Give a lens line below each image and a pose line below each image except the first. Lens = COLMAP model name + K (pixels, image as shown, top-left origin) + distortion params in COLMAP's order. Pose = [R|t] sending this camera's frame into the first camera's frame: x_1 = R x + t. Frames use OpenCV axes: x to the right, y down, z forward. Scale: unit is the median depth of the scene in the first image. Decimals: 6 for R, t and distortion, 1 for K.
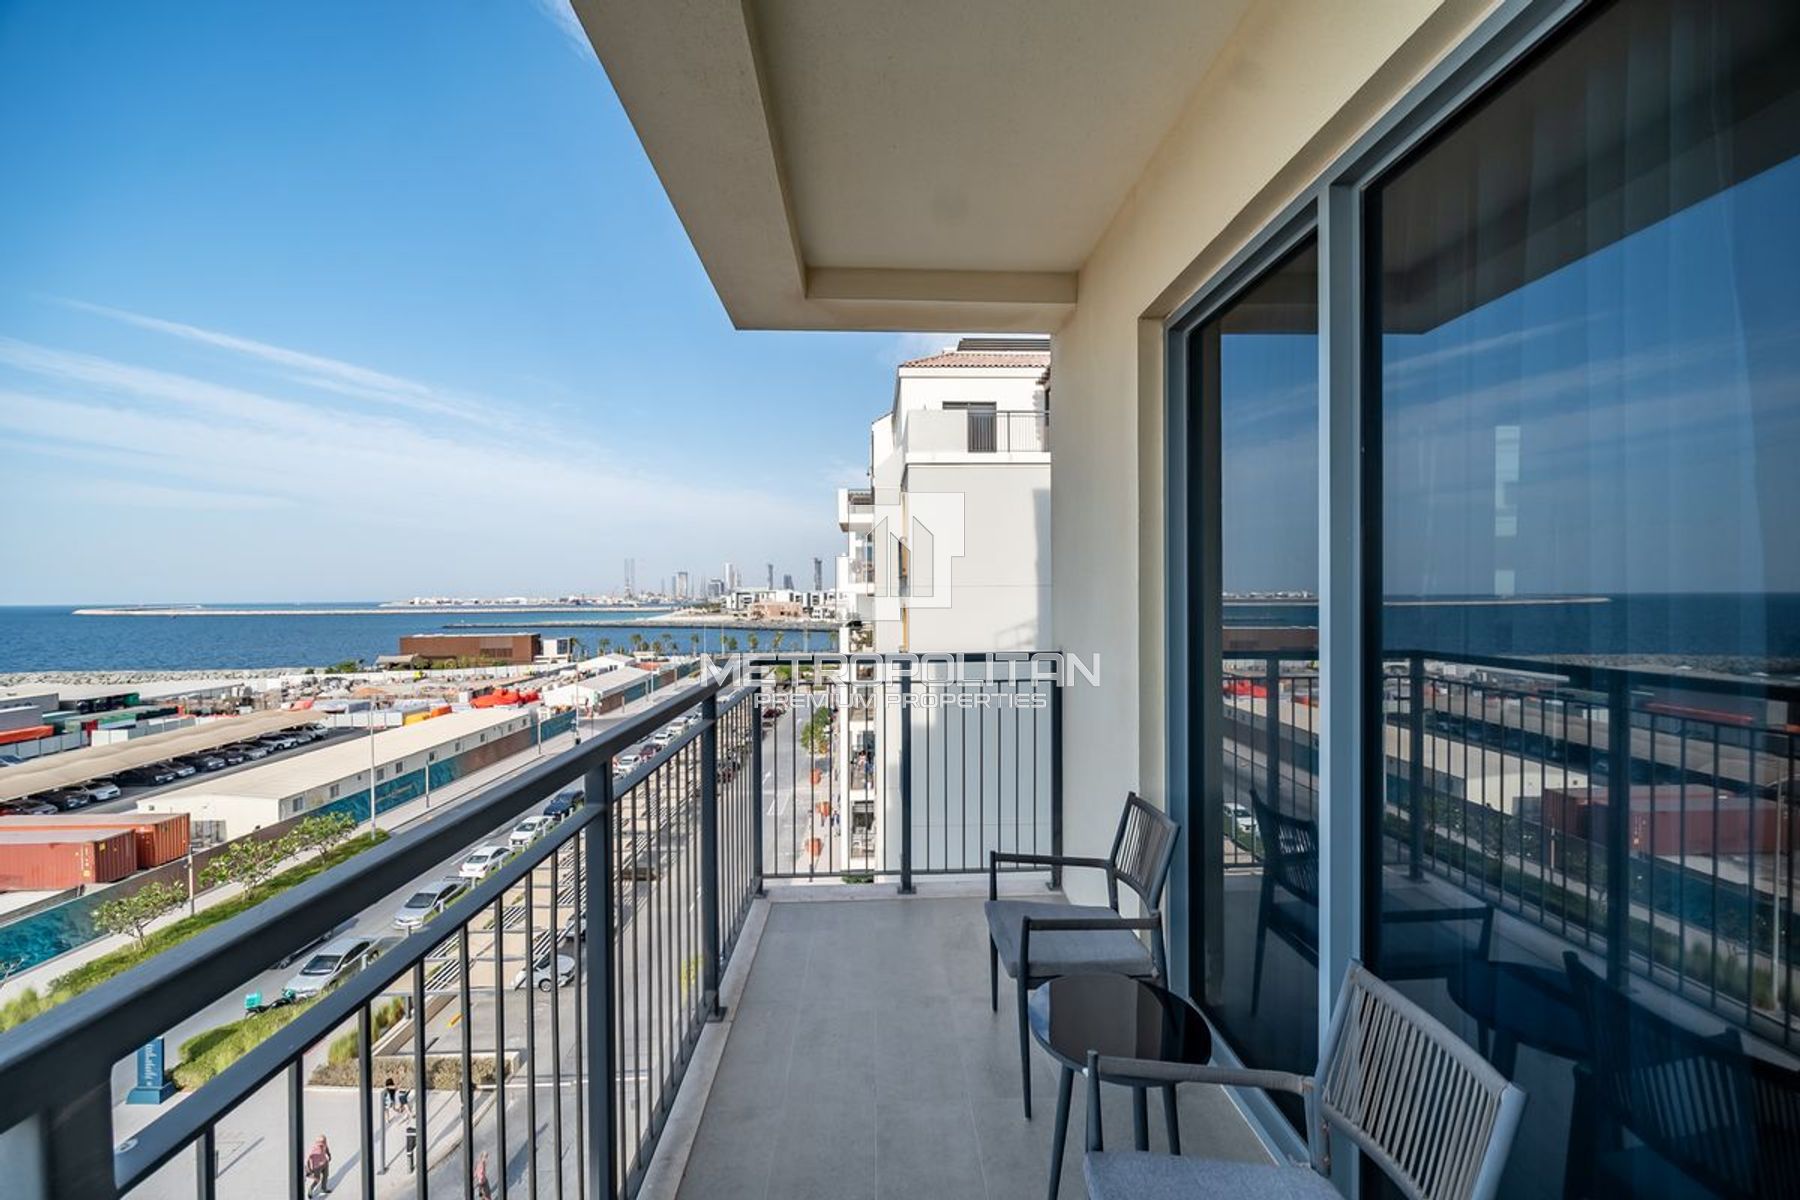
lens RADIAL K [[747.4, 0, 894.6], [0, 747.4, 590.5], [0, 0, 1]] dist [-0.004978, 0.000411]
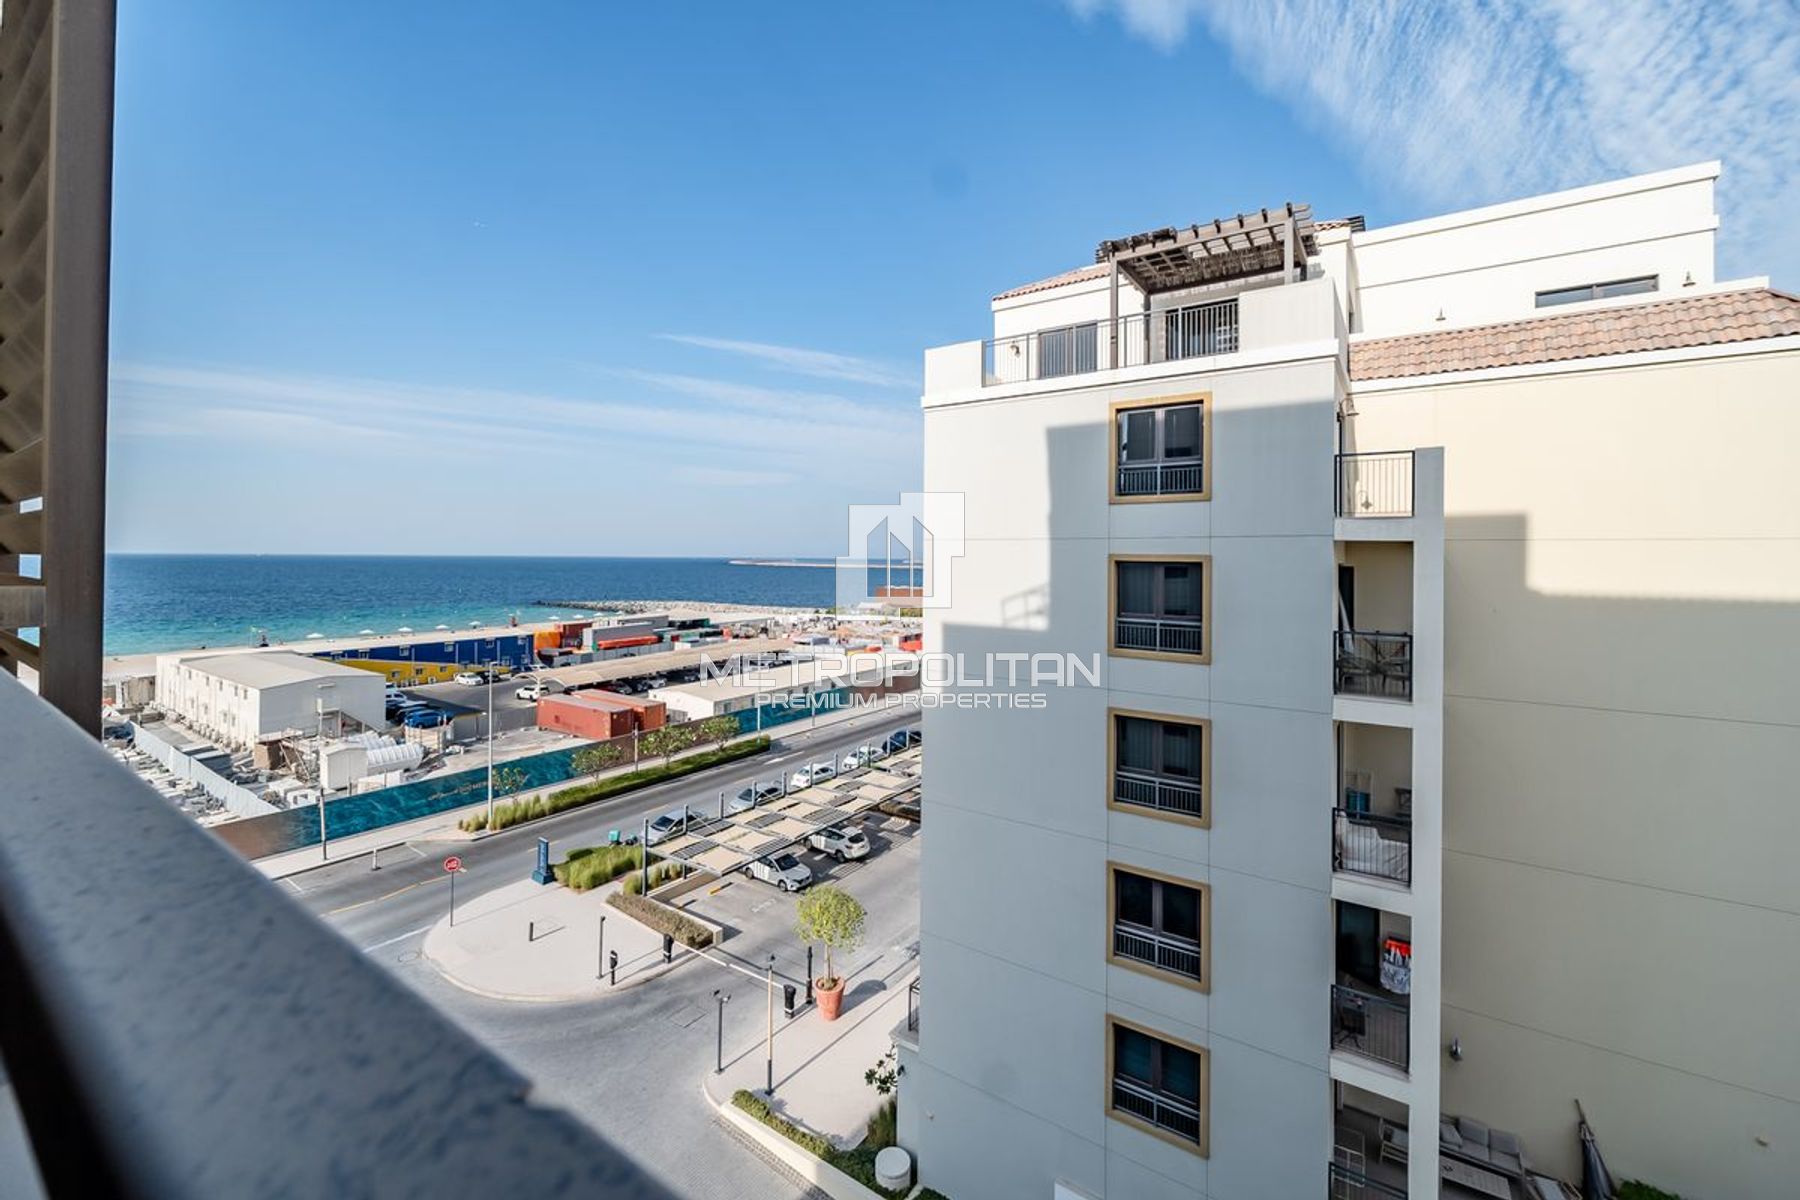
lens RADIAL K [[747.4, 0, 879.9], [0, 747.4, 553.6], [0, 0, 1]] dist [-0.004978, 0.000411]
pose [[0.794155, 0.011891, -0.607599, 0.145465], [-0.010826, 0.999927, 0.005420, 0.000702], [0.607619, 0.002274, 0.794226, 0.065909]]
